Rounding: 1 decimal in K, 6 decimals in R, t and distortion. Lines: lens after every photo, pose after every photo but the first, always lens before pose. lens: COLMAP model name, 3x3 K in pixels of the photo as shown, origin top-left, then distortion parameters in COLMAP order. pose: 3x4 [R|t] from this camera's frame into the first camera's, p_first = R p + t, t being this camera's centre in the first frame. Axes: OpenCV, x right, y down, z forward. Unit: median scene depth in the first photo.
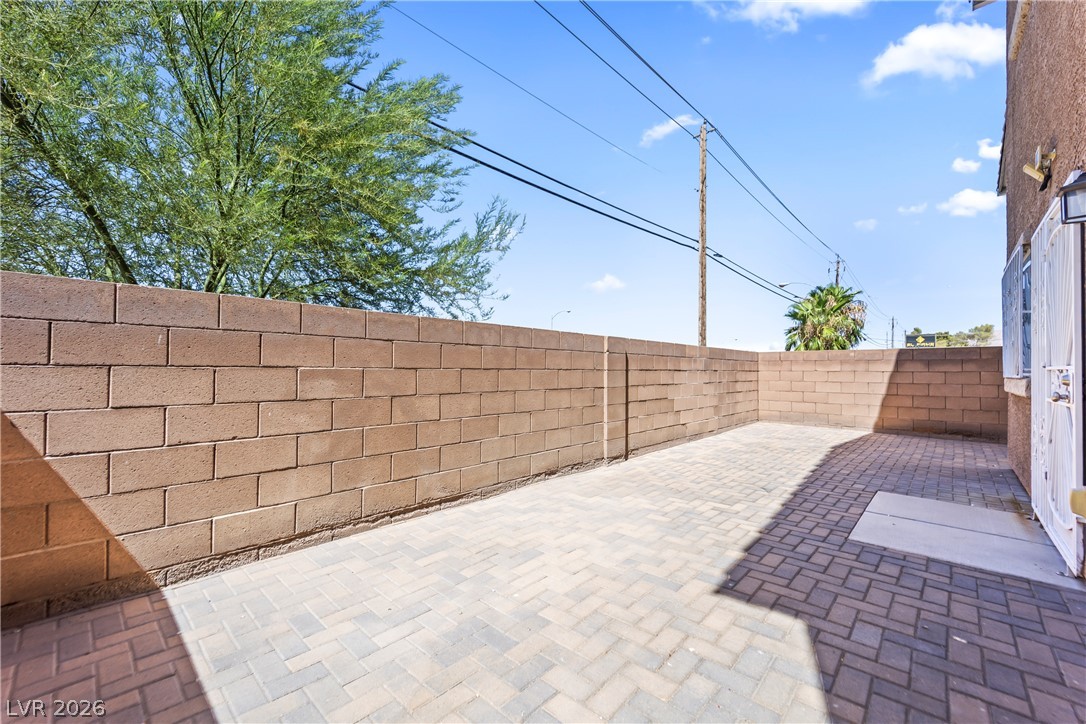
lens RADIAL K [[434.4, 0, 542.2], [0, 434.4, 360.9], [0, 0, 1]] dist [0.010186, -0.008098]
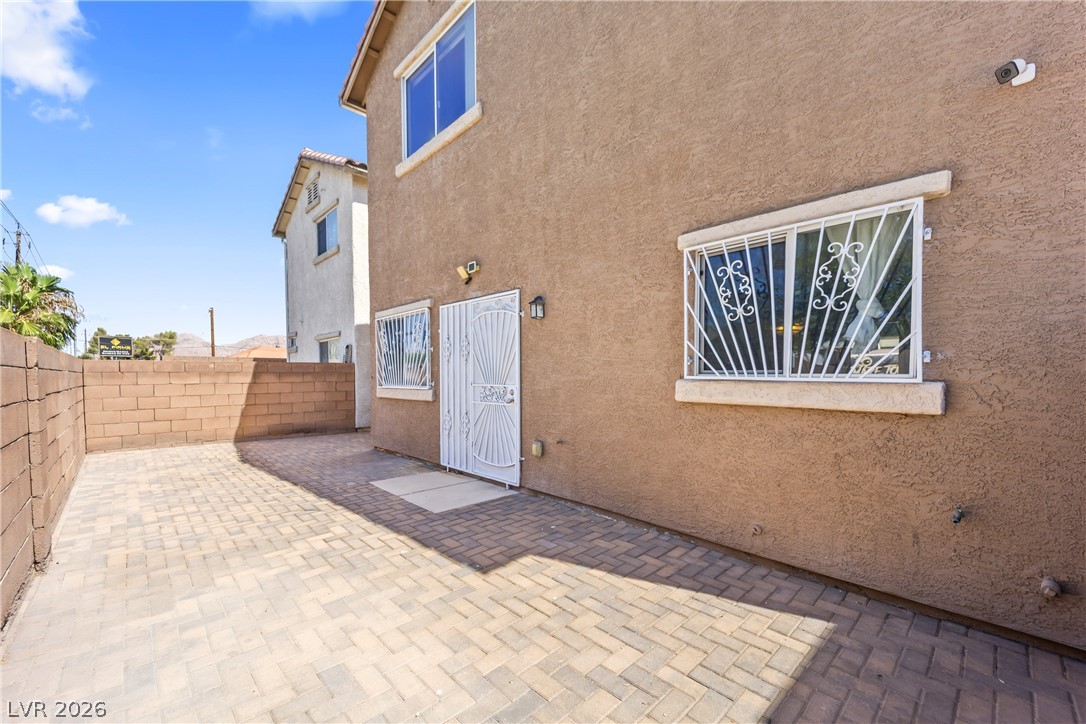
lens RADIAL K [[434.4, 0, 553.5], [0, 434.4, 382.5], [0, 0, 1]] dist [0.010186, -0.008098]
pose [[0.046876, -0.025611, 0.998572, -0.572793], [-0.015211, 0.999537, 0.026350, -0.039999], [-0.998785, -0.016424, 0.046465, 0.518955]]
